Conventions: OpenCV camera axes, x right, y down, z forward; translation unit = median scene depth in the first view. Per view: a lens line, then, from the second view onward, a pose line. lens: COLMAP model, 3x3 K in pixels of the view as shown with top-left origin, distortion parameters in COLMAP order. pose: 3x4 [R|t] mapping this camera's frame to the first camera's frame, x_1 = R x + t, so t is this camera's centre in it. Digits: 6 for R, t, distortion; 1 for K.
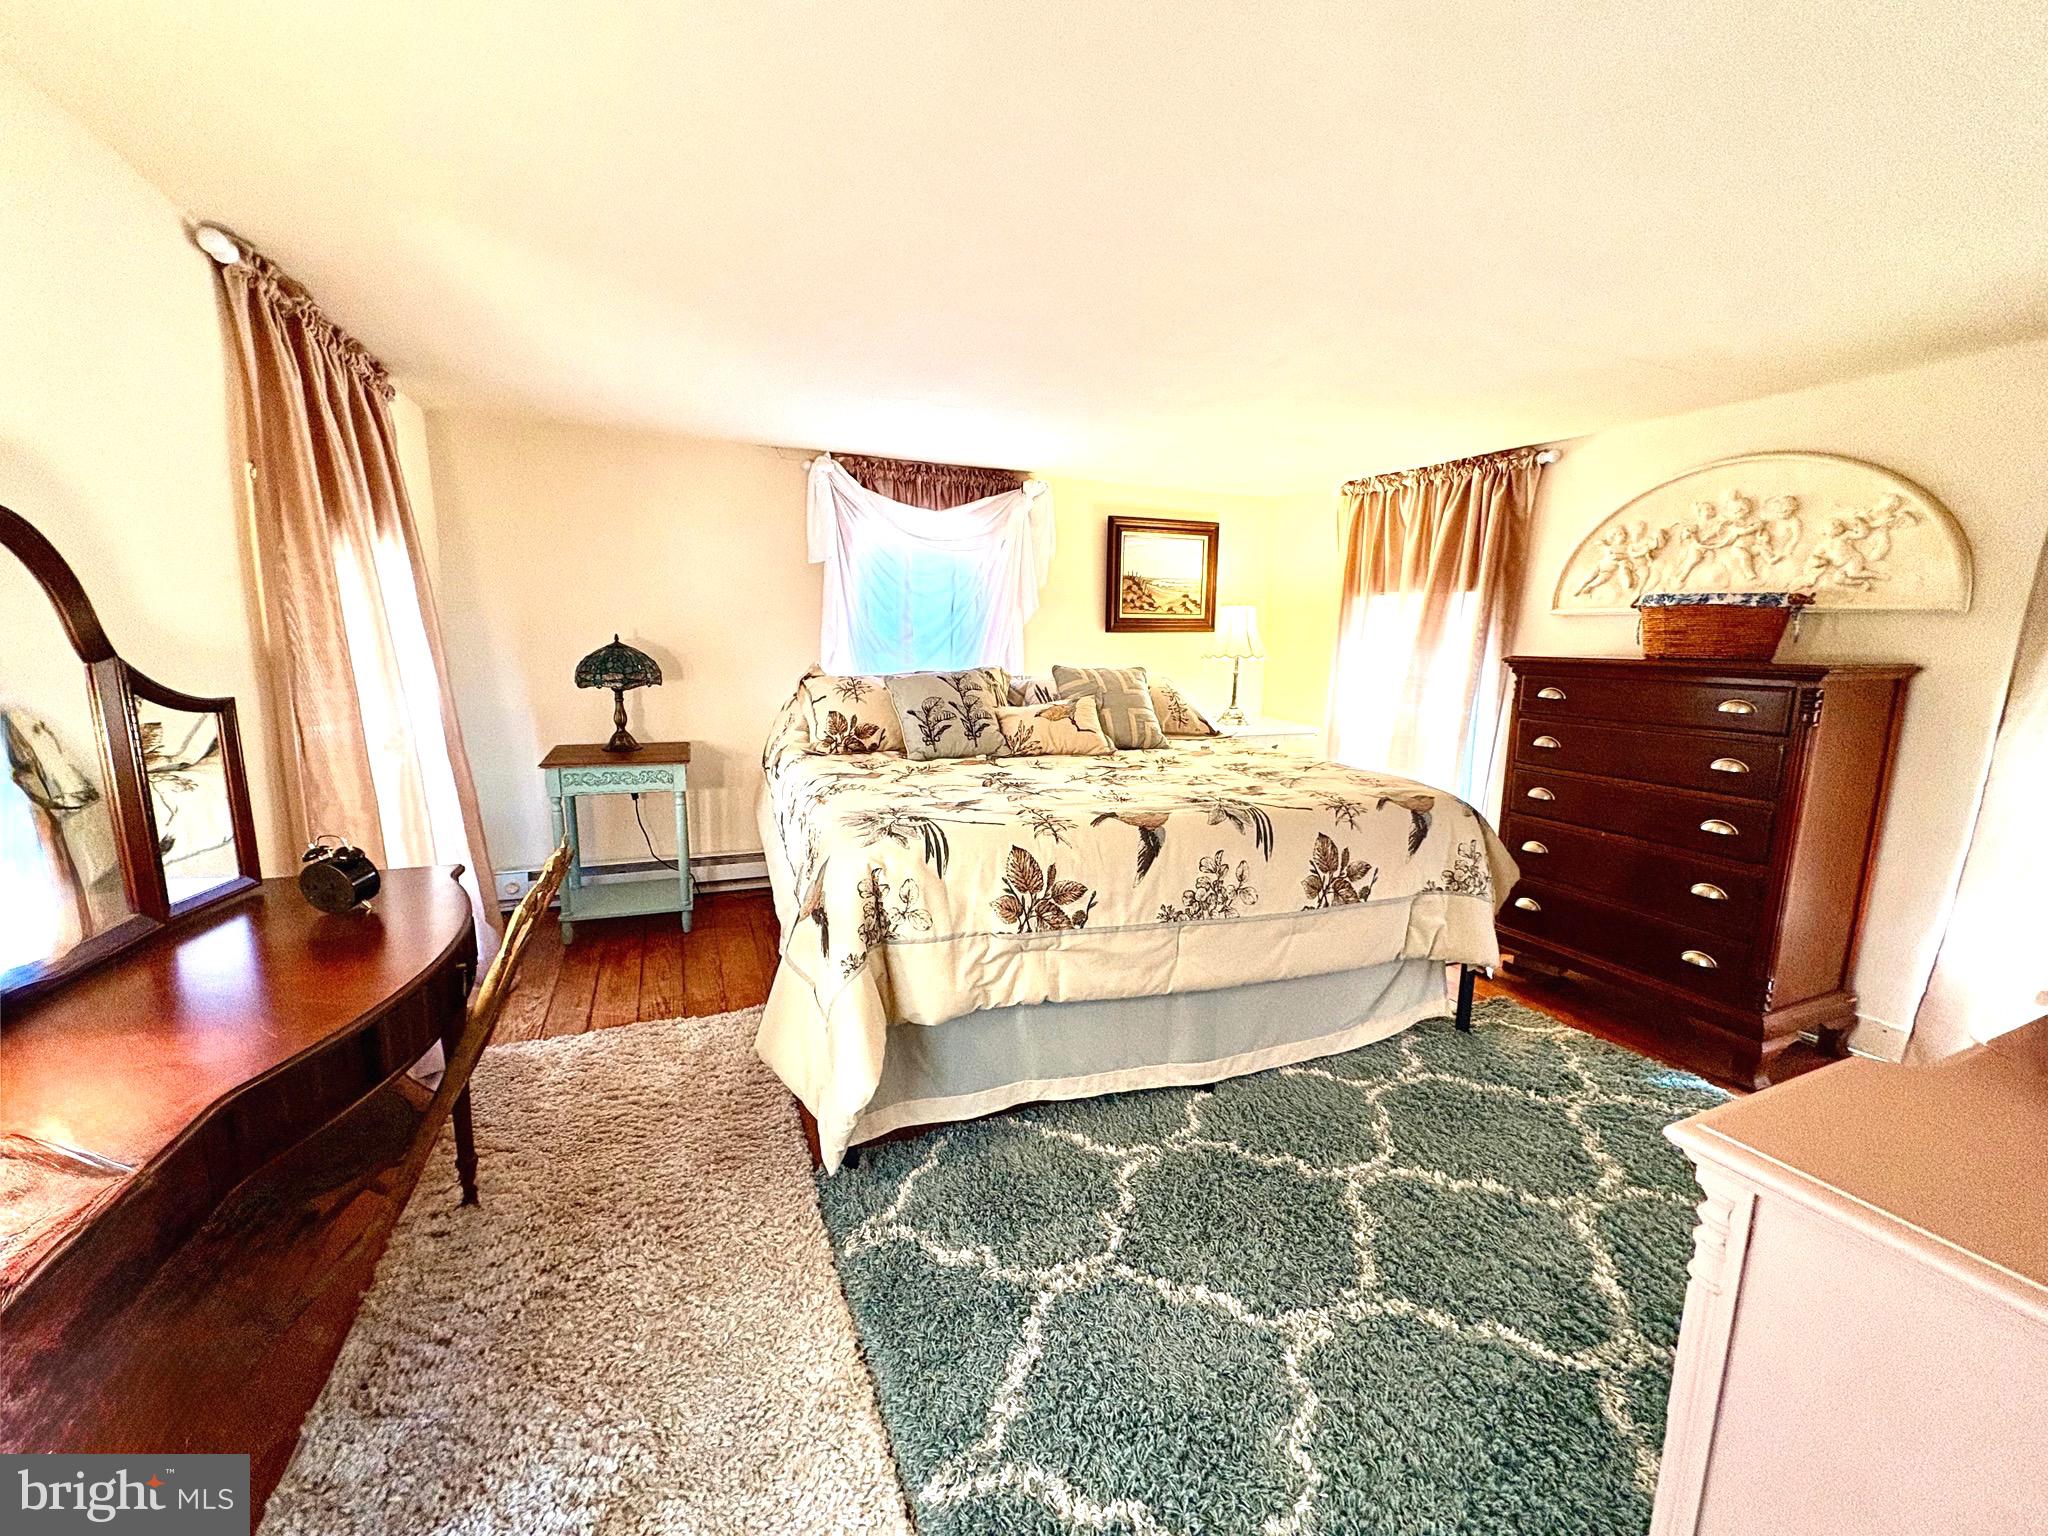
lens RADIAL K [[811.8, 0, 1023.4], [0, 811.8, 769.9], [0, 0, 1]] dist [0.000063, -0.000009]
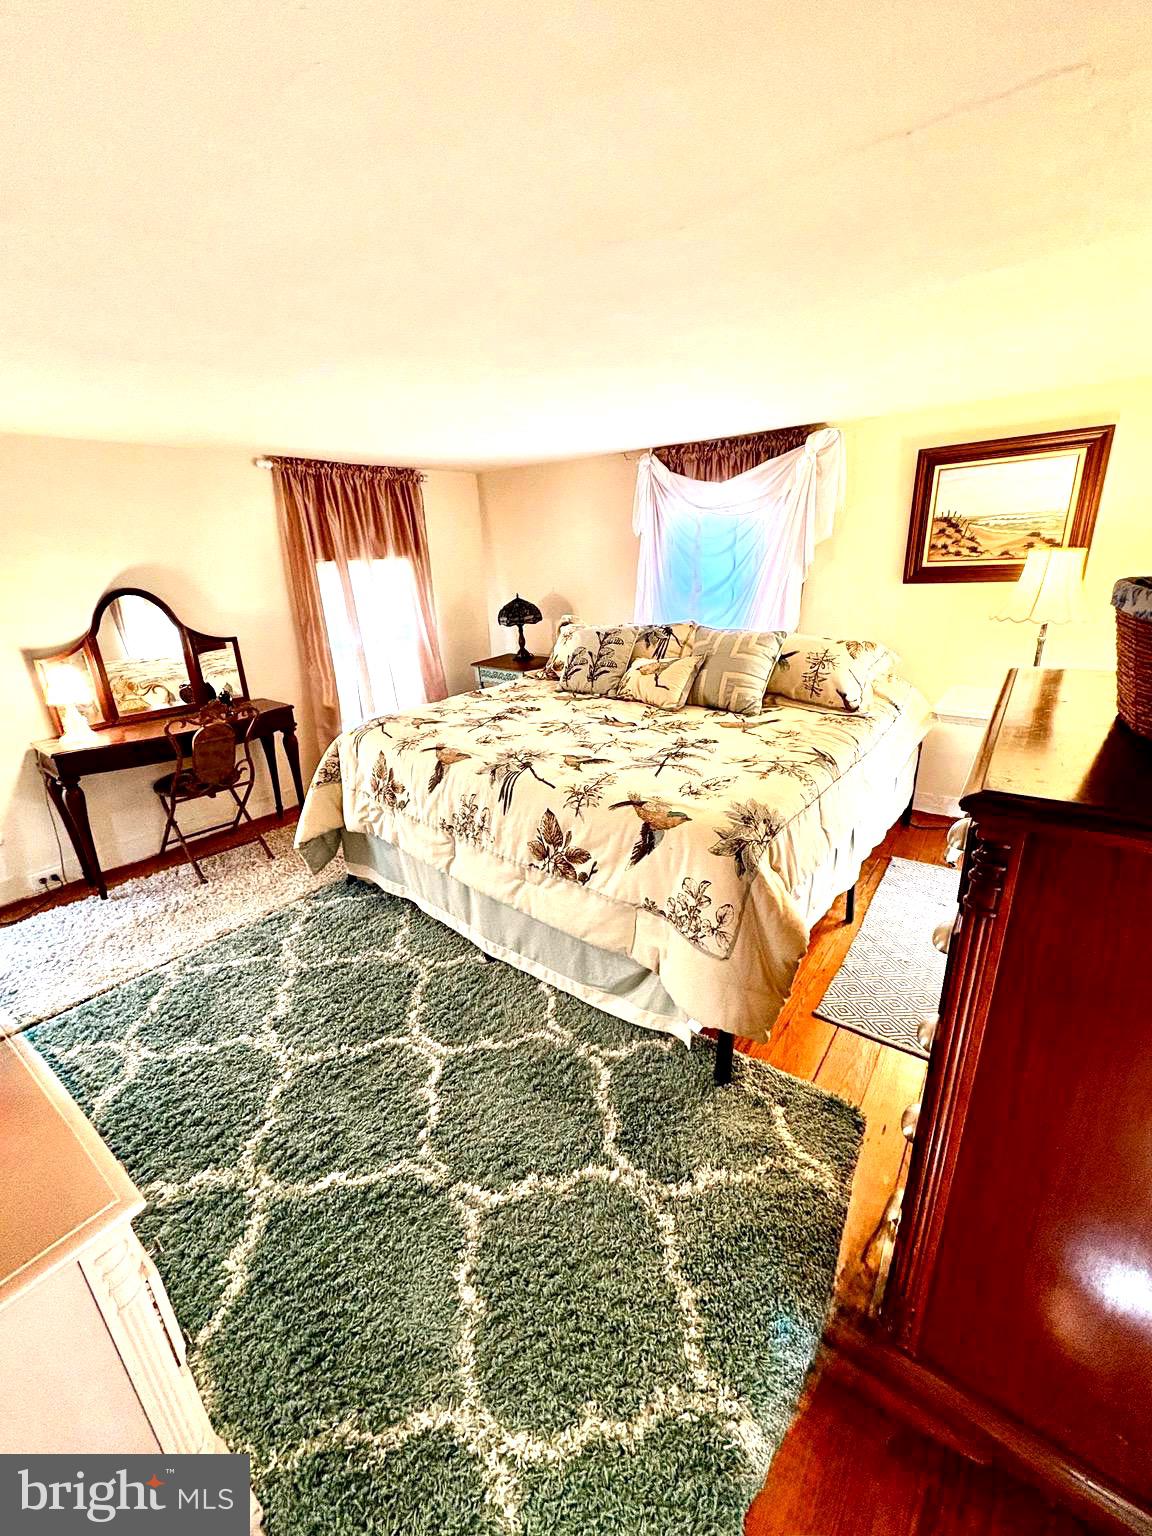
lens RADIAL K [[608.9, 0, 574.4], [0, 608.9, 766.1], [0, 0, 1]] dist [0.000063, -0.000009]
pose [[0.498809, 0.252744, -0.829042, 0.650621], [-0.098427, 0.966867, 0.235542, -0.111254], [0.861105, -0.035891, 0.507159, 0.366564]]
